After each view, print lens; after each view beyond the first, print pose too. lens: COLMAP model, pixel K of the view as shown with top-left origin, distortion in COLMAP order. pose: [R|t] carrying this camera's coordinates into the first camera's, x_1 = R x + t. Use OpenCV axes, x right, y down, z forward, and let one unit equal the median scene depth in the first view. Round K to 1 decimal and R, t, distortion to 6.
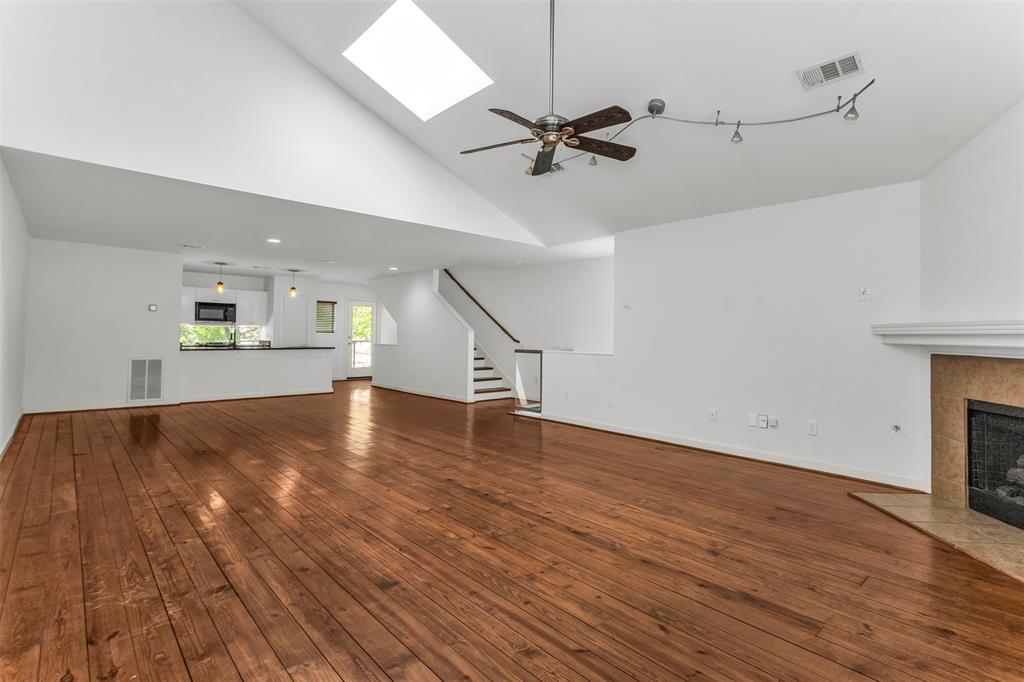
lens RADIAL K [[490.2, 0, 511.5], [0, 490.2, 334.4], [0, 0, 1]] dist [-0.000382, 0.000476]
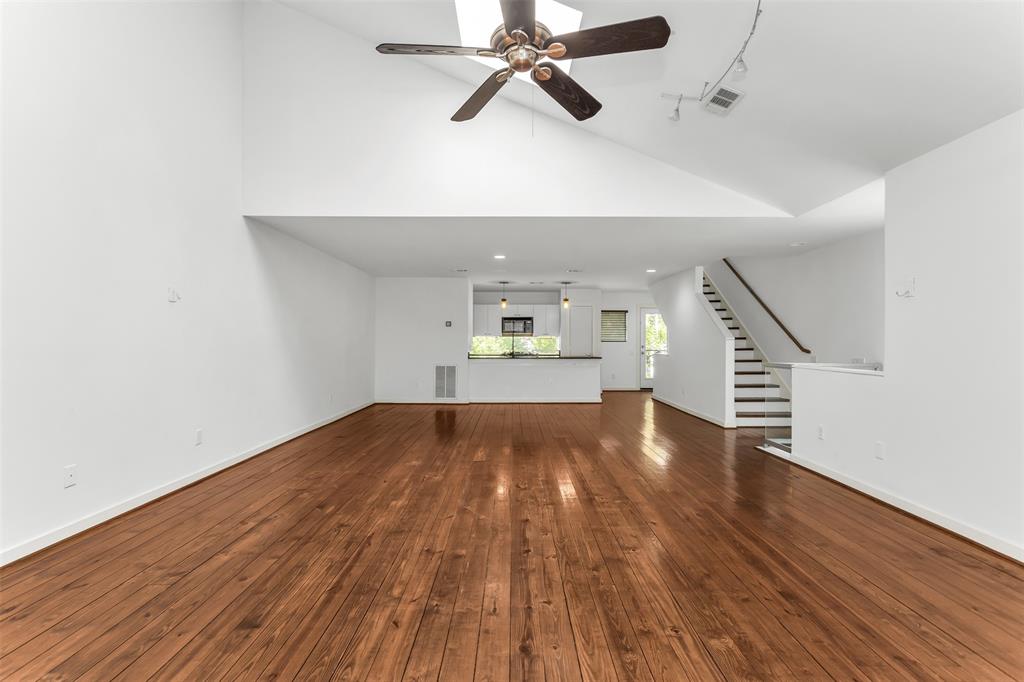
lens RADIAL K [[490.2, 0, 513.9], [0, 490.2, 345.7], [0, 0, 1]] dist [-0.000382, 0.000476]
pose [[0.751335, -0.006426, -0.659890, 0.204888], [0.009917, 0.999950, 0.001555, 0.000429], [0.659847, -0.007712, 0.751361, 0.187036]]
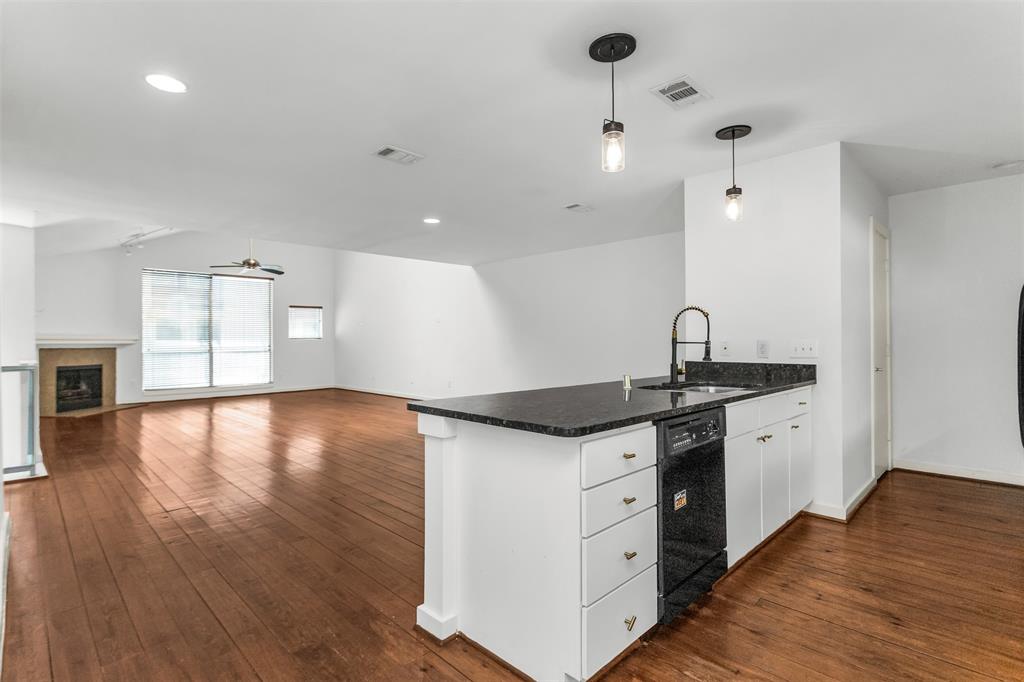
lens RADIAL K [[490.2, 0, 512.4], [0, 490.2, 338.5], [0, 0, 1]] dist [-0.000382, 0.000476]
pose [[-0.998051, -0.006918, -0.062024, -0.480895], [-0.006498, 0.999955, -0.006969, -0.000128], [0.062069, -0.006553, -0.998050, 1.553670]]
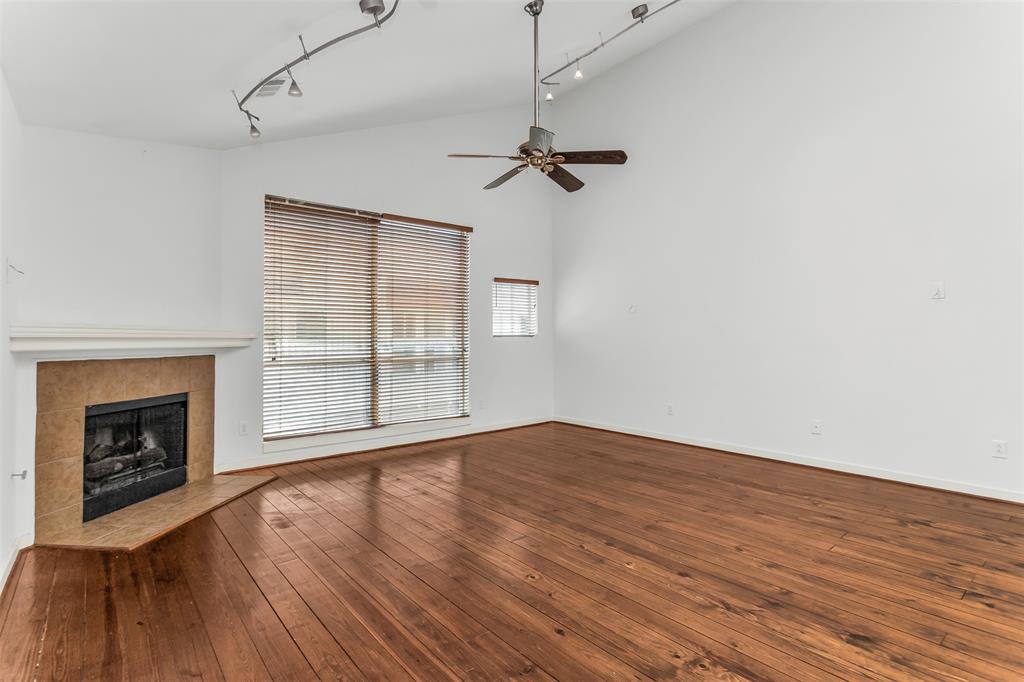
lens RADIAL K [[490.2, 0, 501.1], [0, 490.2, 332.7], [0, 0, 1]] dist [-0.000382, 0.000476]
pose [[-0.996976, -0.011050, 0.076921, 0.031665], [-0.012092, 0.999841, -0.013087, -0.002876], [-0.076764, -0.013977, -0.996951, 0.846839]]
